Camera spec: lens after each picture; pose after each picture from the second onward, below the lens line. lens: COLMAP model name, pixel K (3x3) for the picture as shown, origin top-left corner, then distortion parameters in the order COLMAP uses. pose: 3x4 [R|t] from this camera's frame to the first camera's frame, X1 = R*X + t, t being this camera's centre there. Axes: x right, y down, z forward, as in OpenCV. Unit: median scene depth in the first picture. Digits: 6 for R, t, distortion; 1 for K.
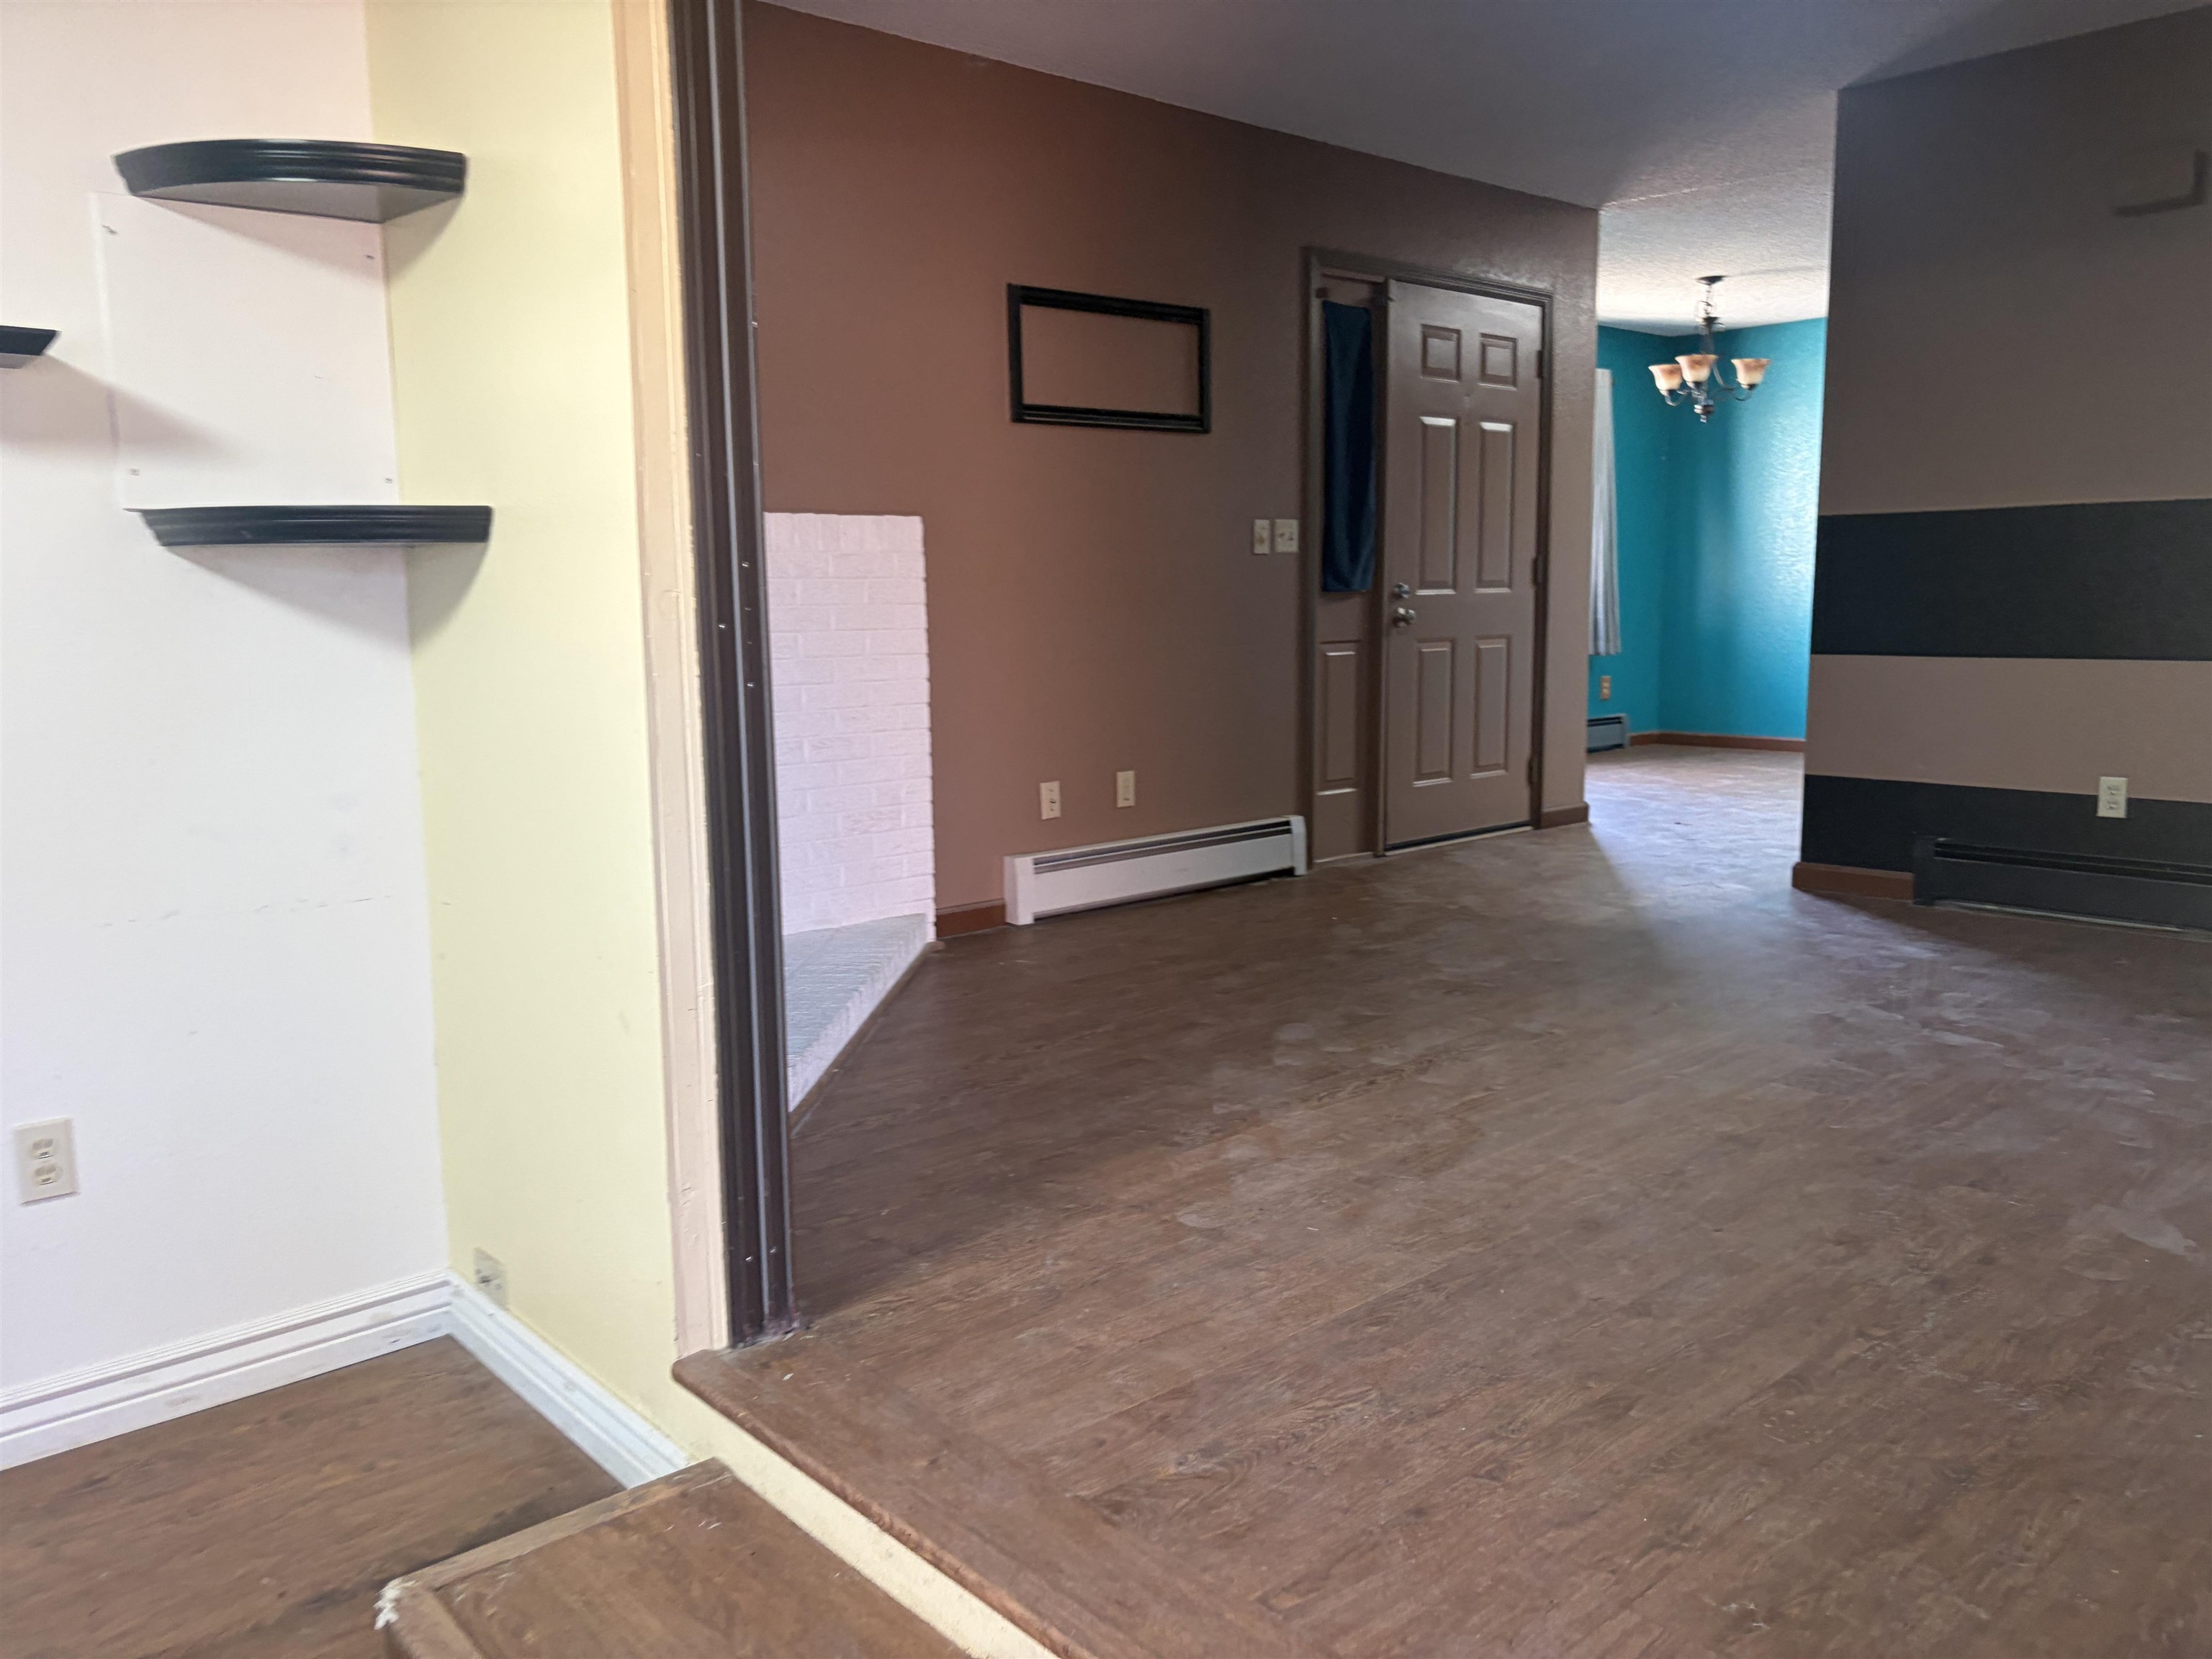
lens RADIAL K [[1673.4, 0, 1106.0], [0, 1673.4, 829.5], [0, 0, 1]] dist [0.059448, -0.066631]
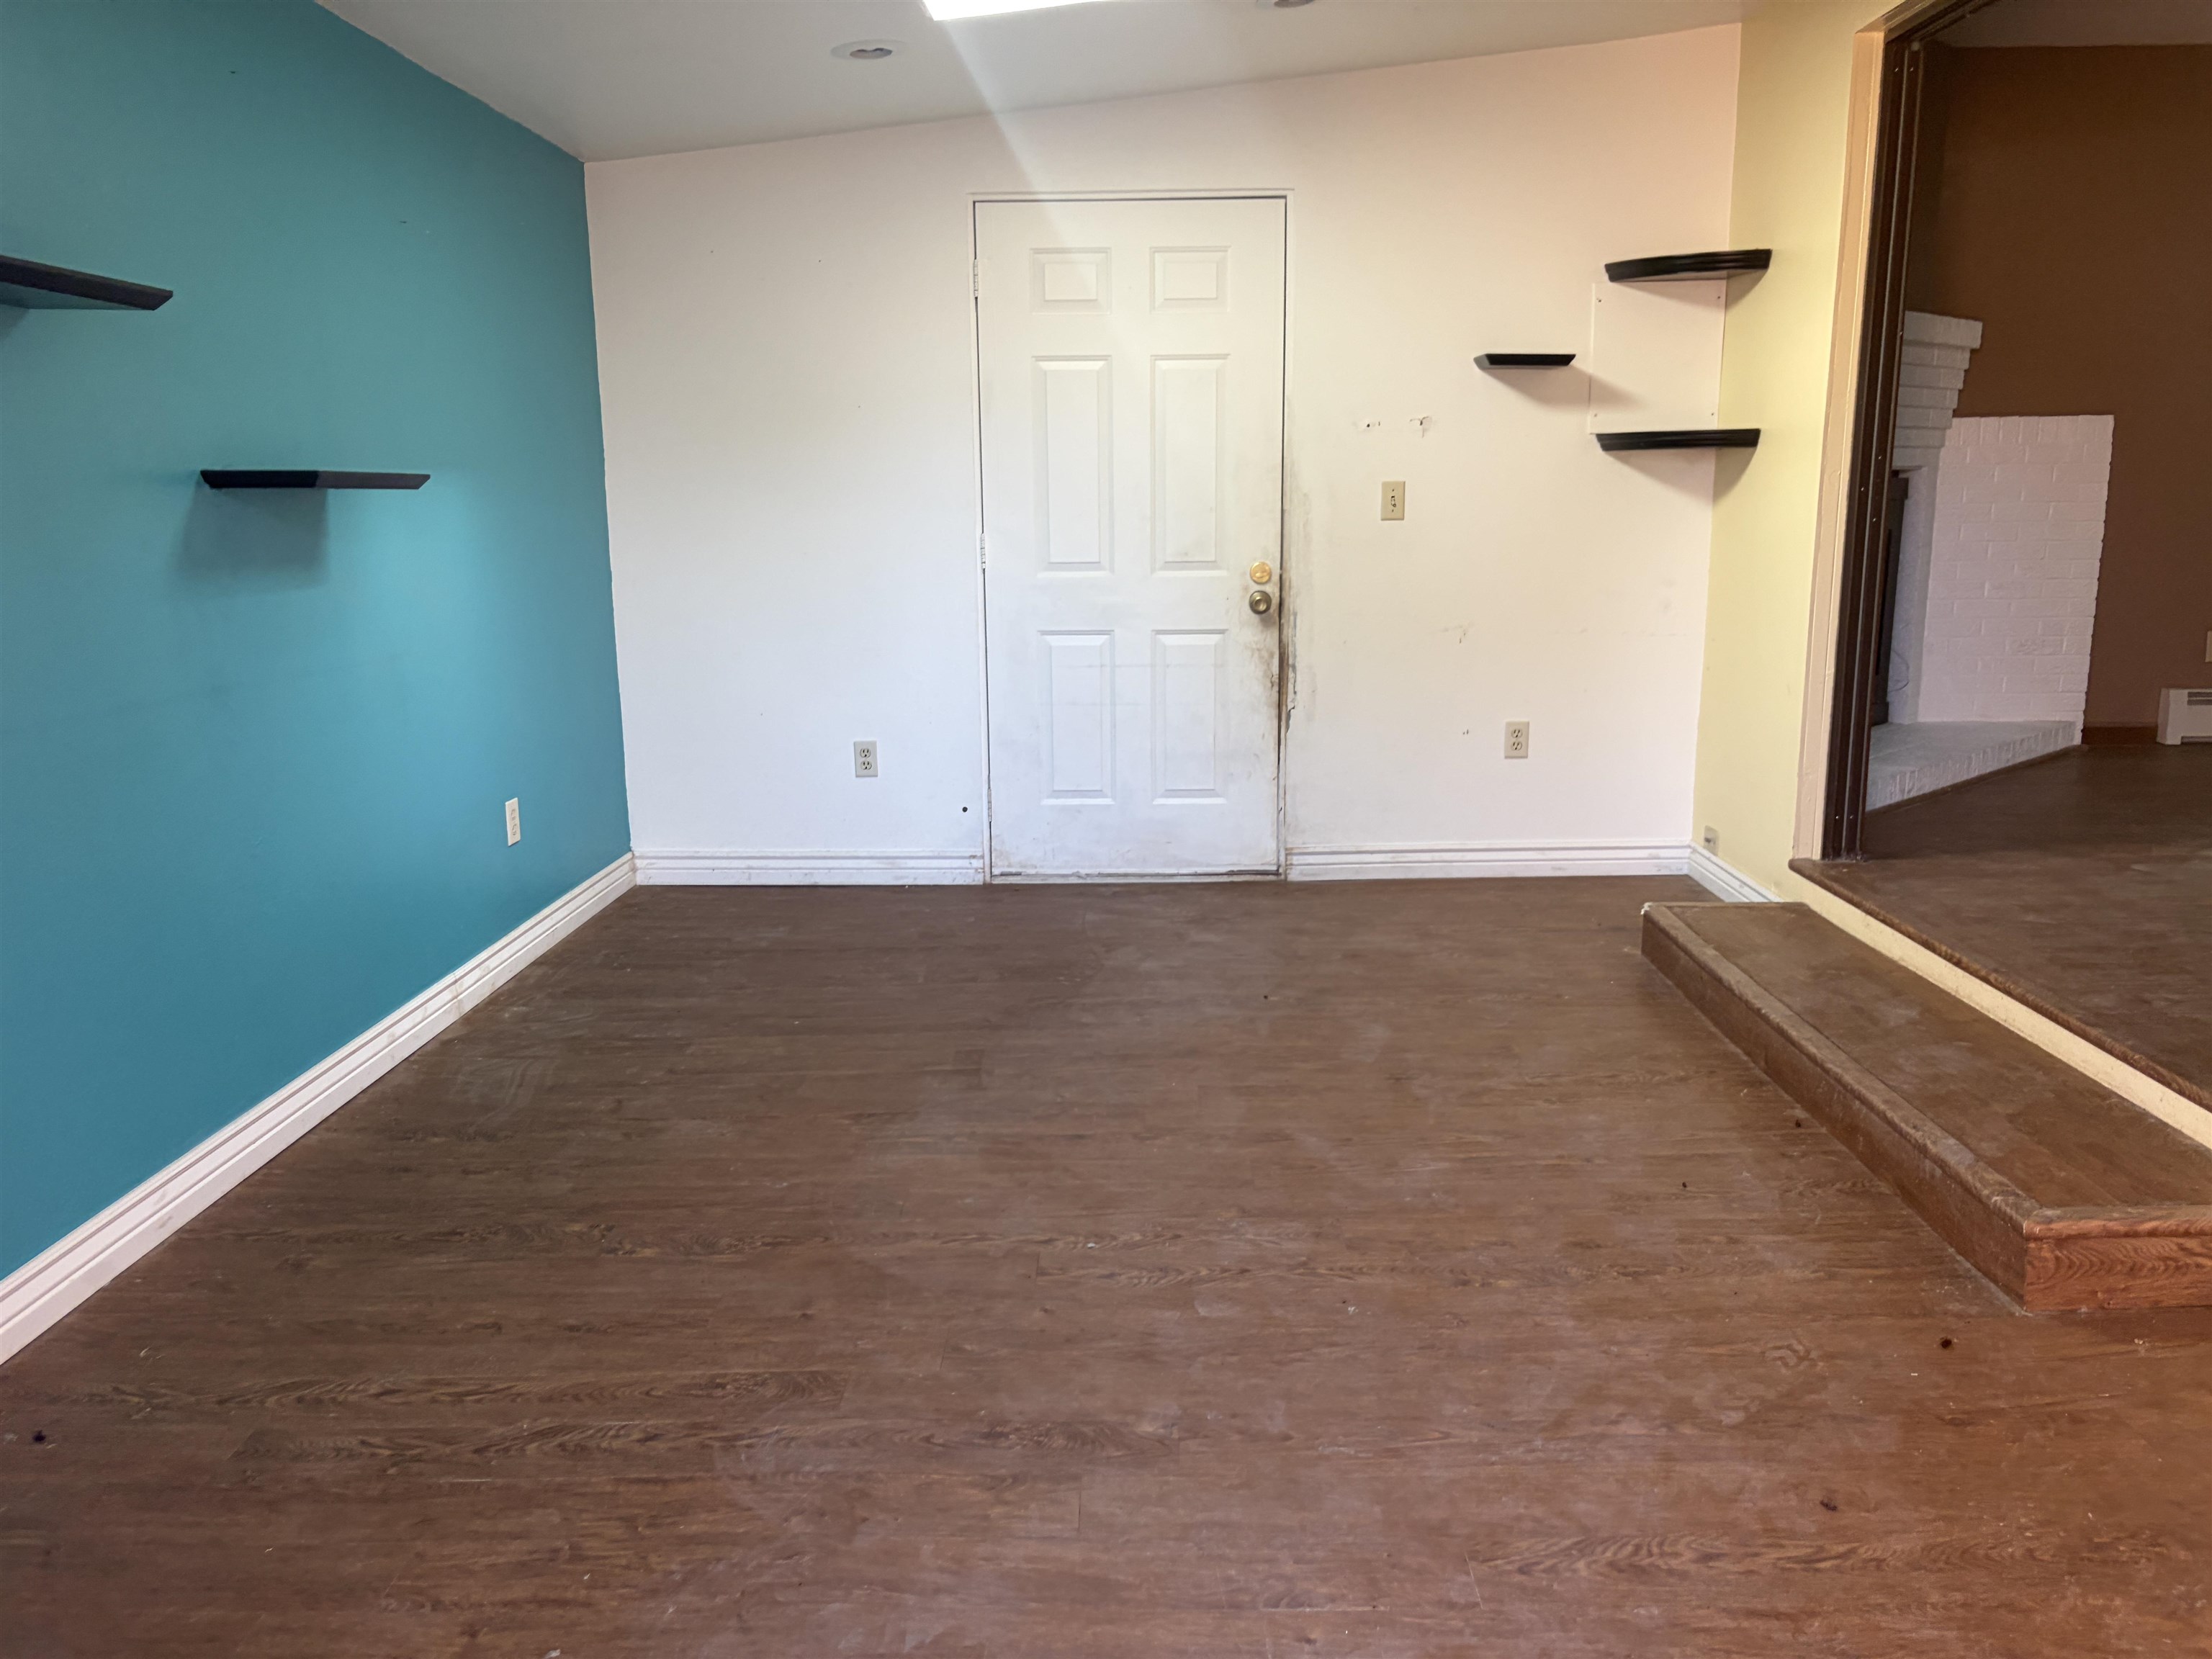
lens RADIAL K [[1696.7, 0, 1106.0], [0, 1696.7, 829.5], [0, 0, 1]] dist [-0.009509, -0.001970]
pose [[0.736478, 0.138799, -0.662068, 0.161721], [-0.094550, 0.990237, 0.102421, 0.051035], [0.669821, -0.012832, 0.742412, -0.356721]]
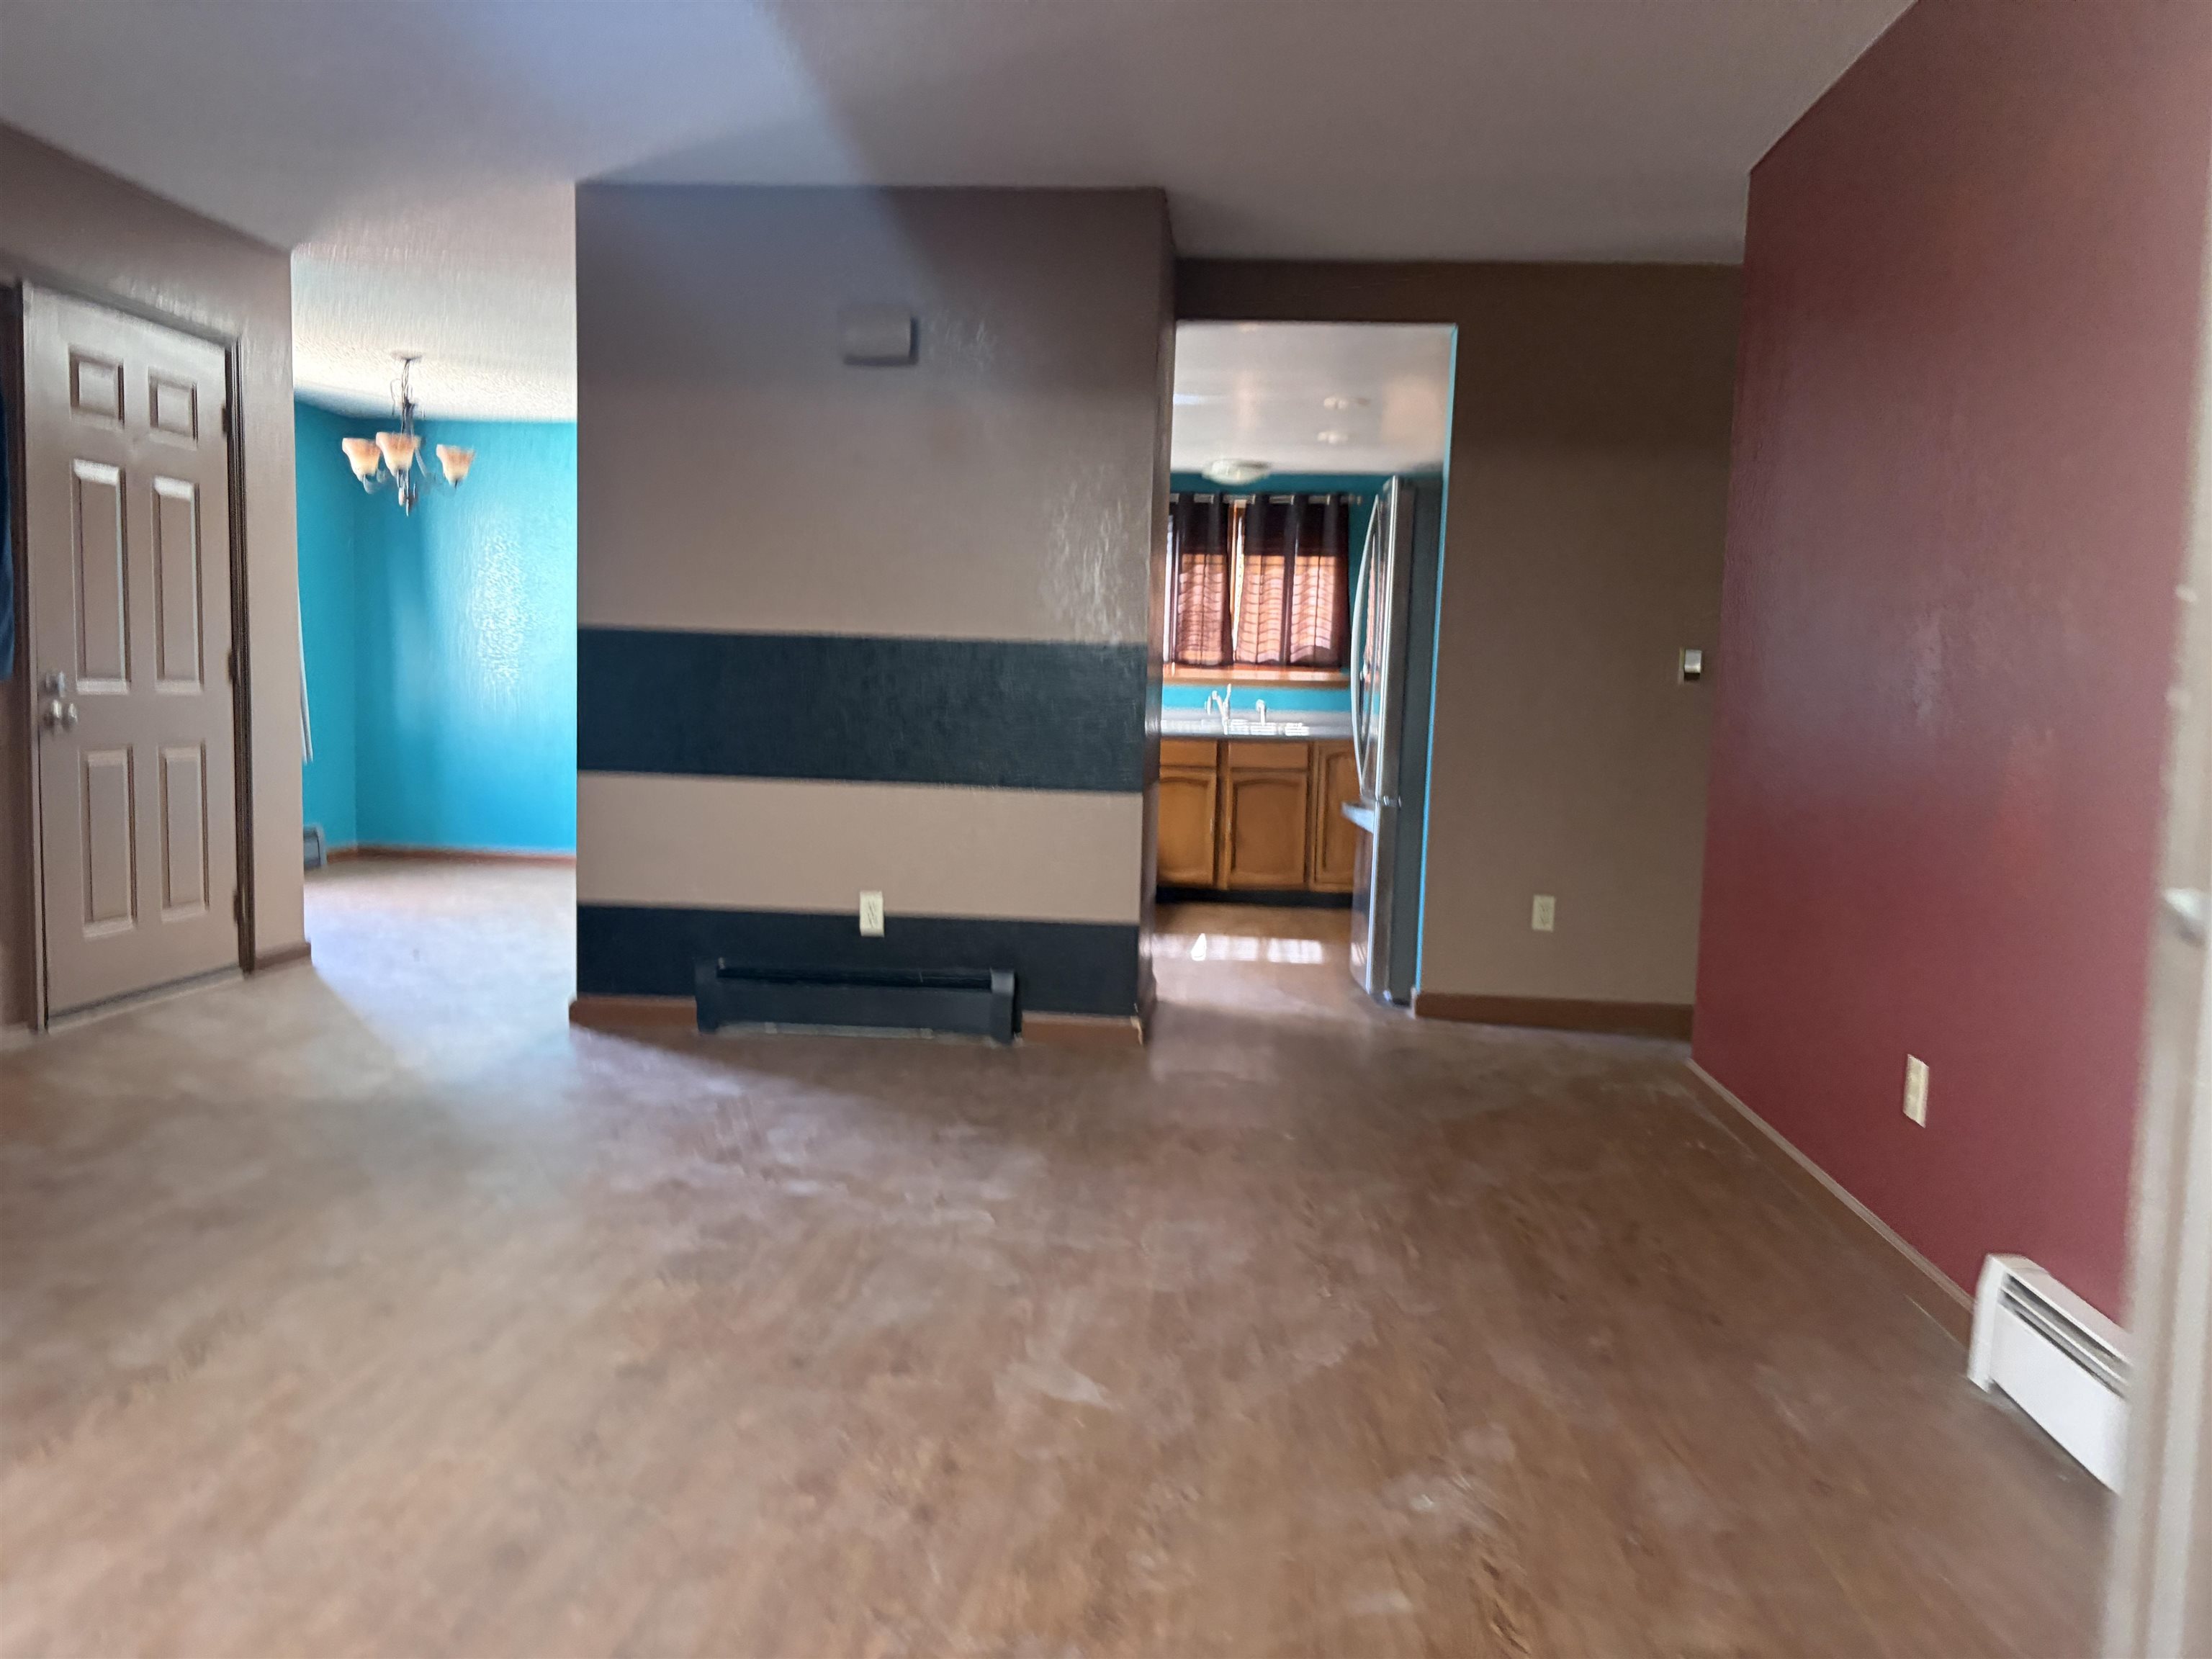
lens RADIAL K [[1690.4, 0, 1117.3], [0, 1690.4, 844.4], [0, 0, 1]] dist [0.053608, -0.071194]
pose [[0.720792, -0.024149, 0.692731, -0.028313], [0.056928, 0.998079, -0.024440, -0.035834], [-0.690810, 0.057051, 0.720782, 0.174332]]
